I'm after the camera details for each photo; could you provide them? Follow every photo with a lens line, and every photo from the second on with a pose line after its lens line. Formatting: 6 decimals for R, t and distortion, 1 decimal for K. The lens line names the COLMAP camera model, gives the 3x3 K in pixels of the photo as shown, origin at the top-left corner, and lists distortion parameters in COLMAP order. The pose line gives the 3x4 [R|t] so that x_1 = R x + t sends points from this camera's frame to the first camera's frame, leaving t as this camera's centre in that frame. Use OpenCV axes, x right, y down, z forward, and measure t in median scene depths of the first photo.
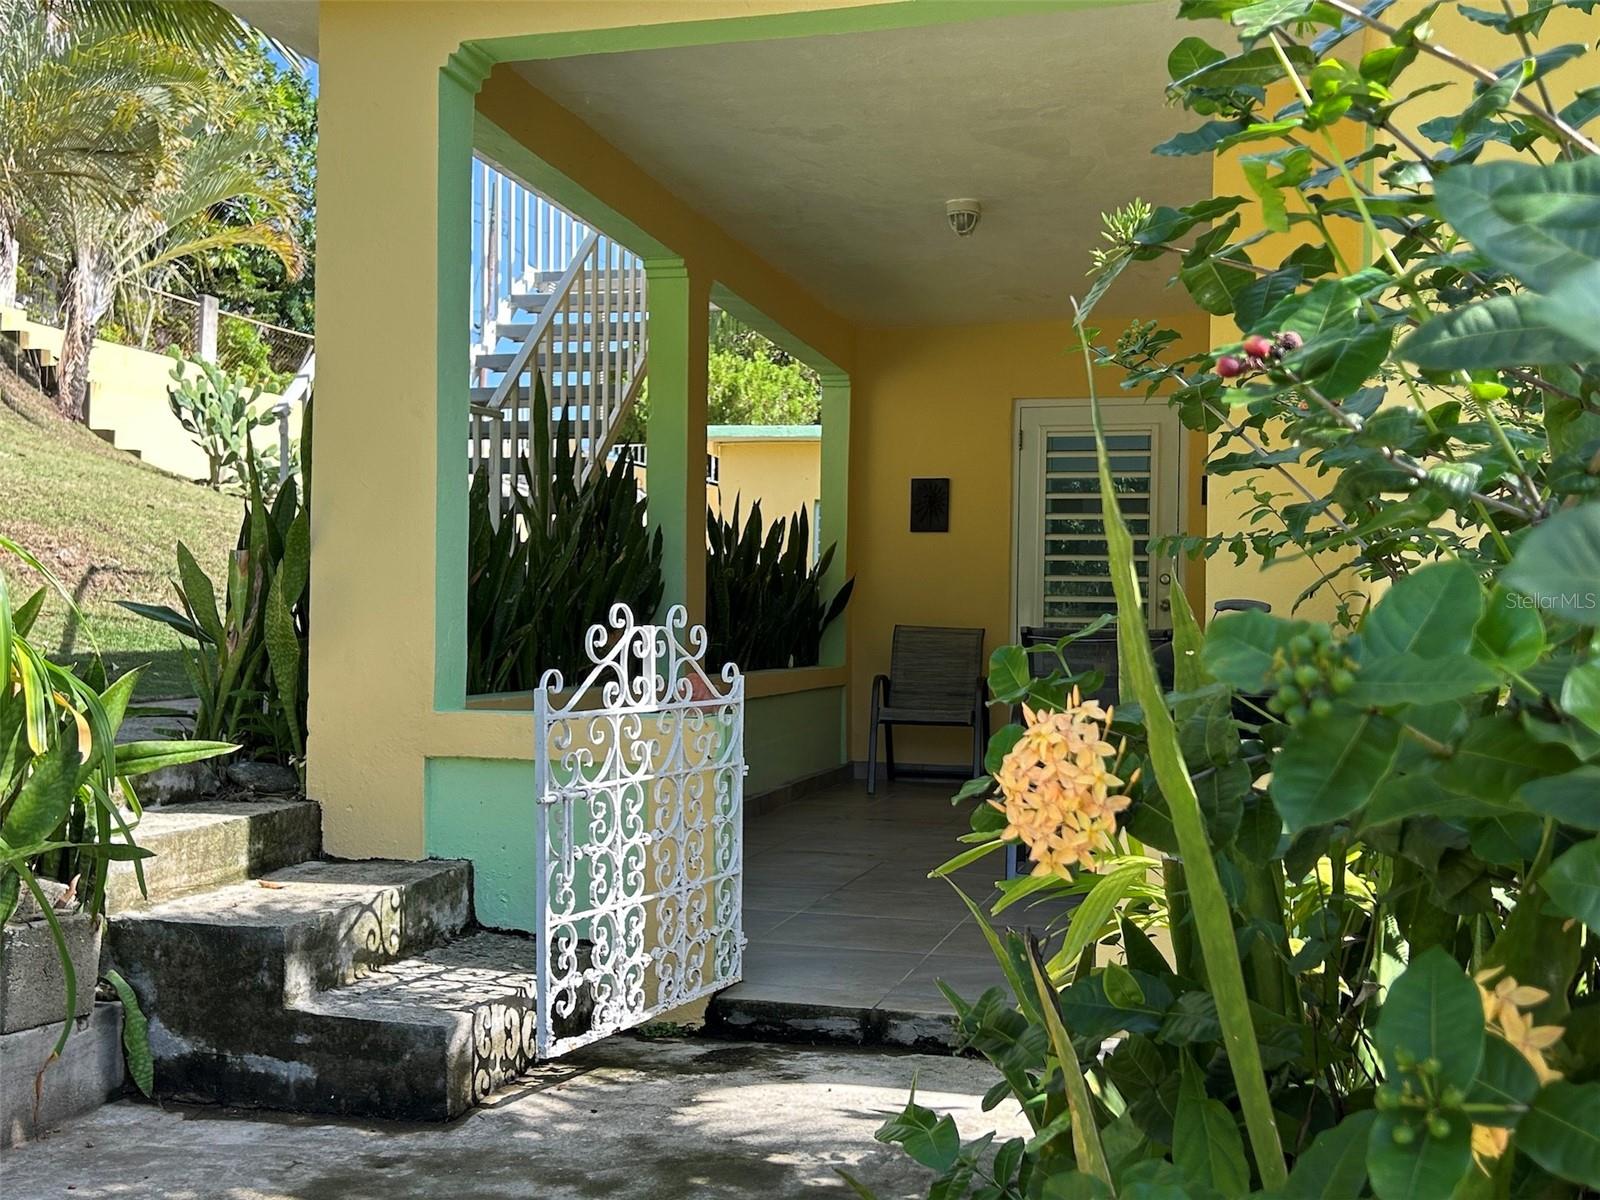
lens RADIAL K [[1686.2, 0, 800.0], [0, 1686.2, 600.0], [0, 0, 1]] dist [0.088845, -0.238220]
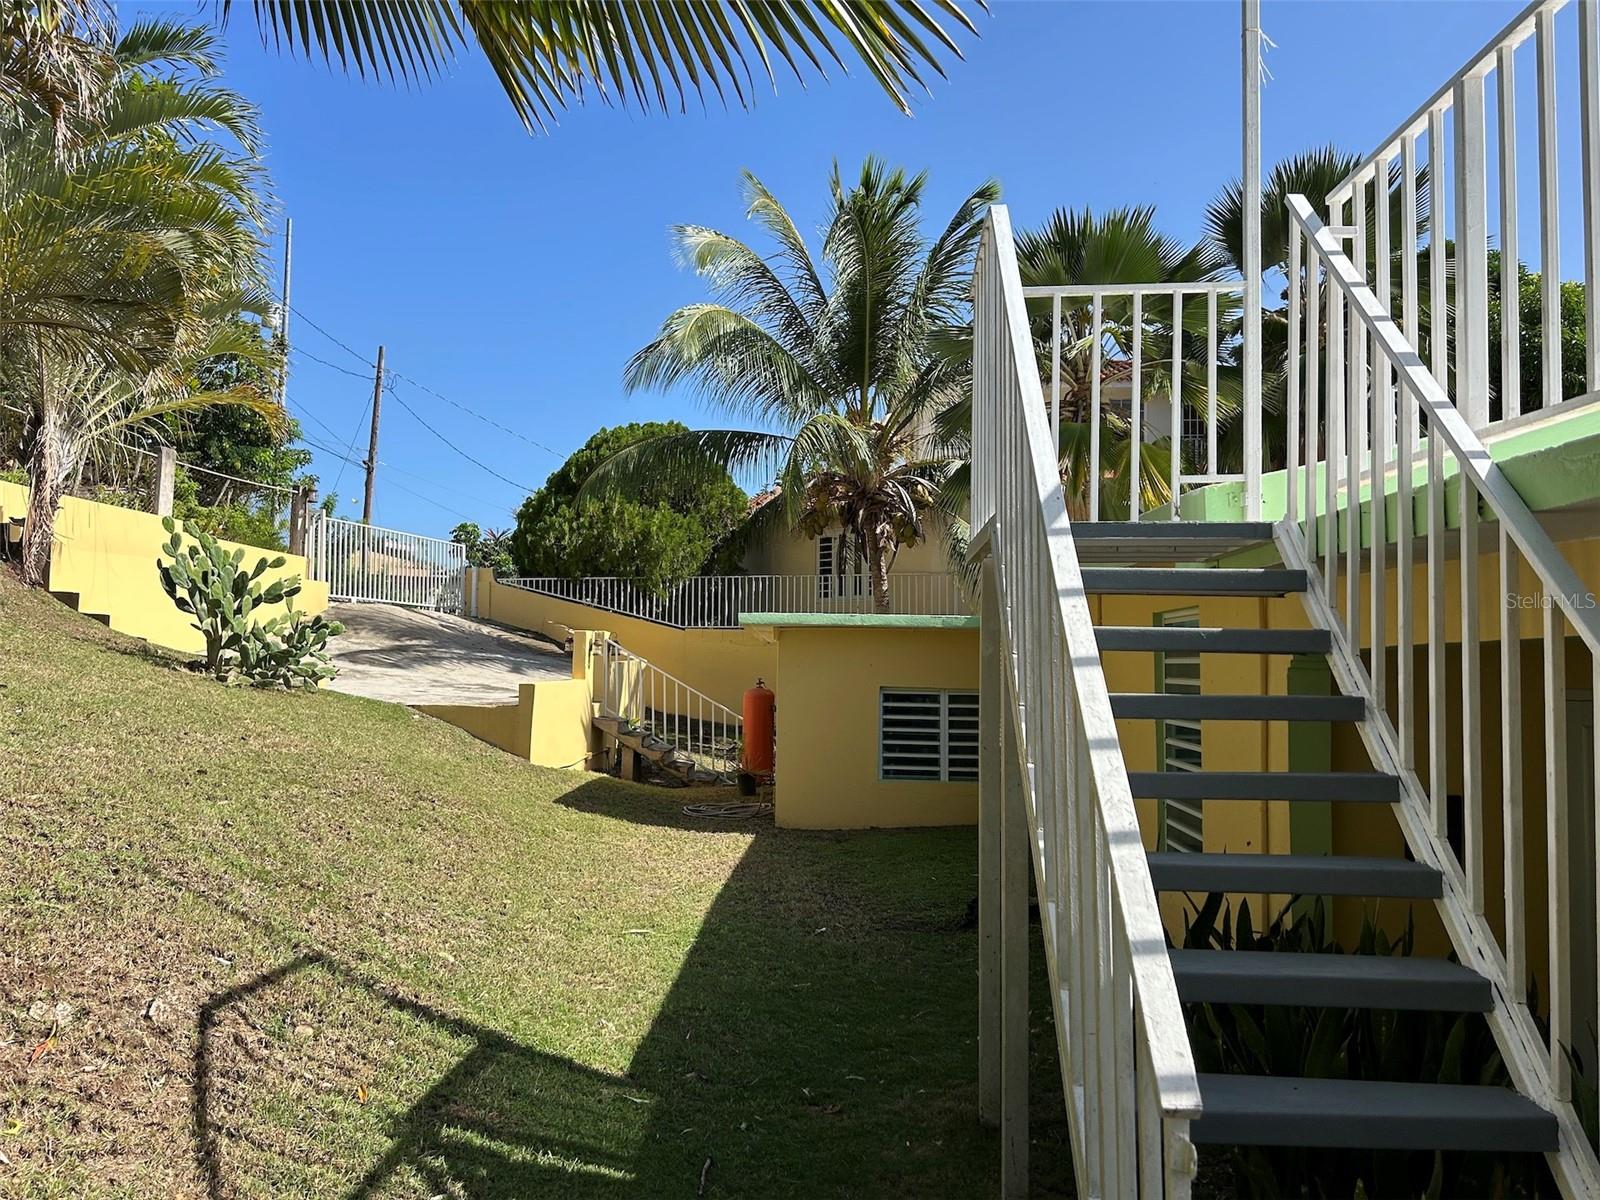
lens RADIAL K [[1231.0, 0, 800.0], [0, 1231.0, 600.0], [0, 0, 1]] dist [0.024758, -0.001188]
pose [[0.982813, 0.004617, 0.184546, -0.157313], [0.003934, 0.998937, -0.045939, -0.072977], [-0.184562, 0.045875, 0.981750, 0.287744]]
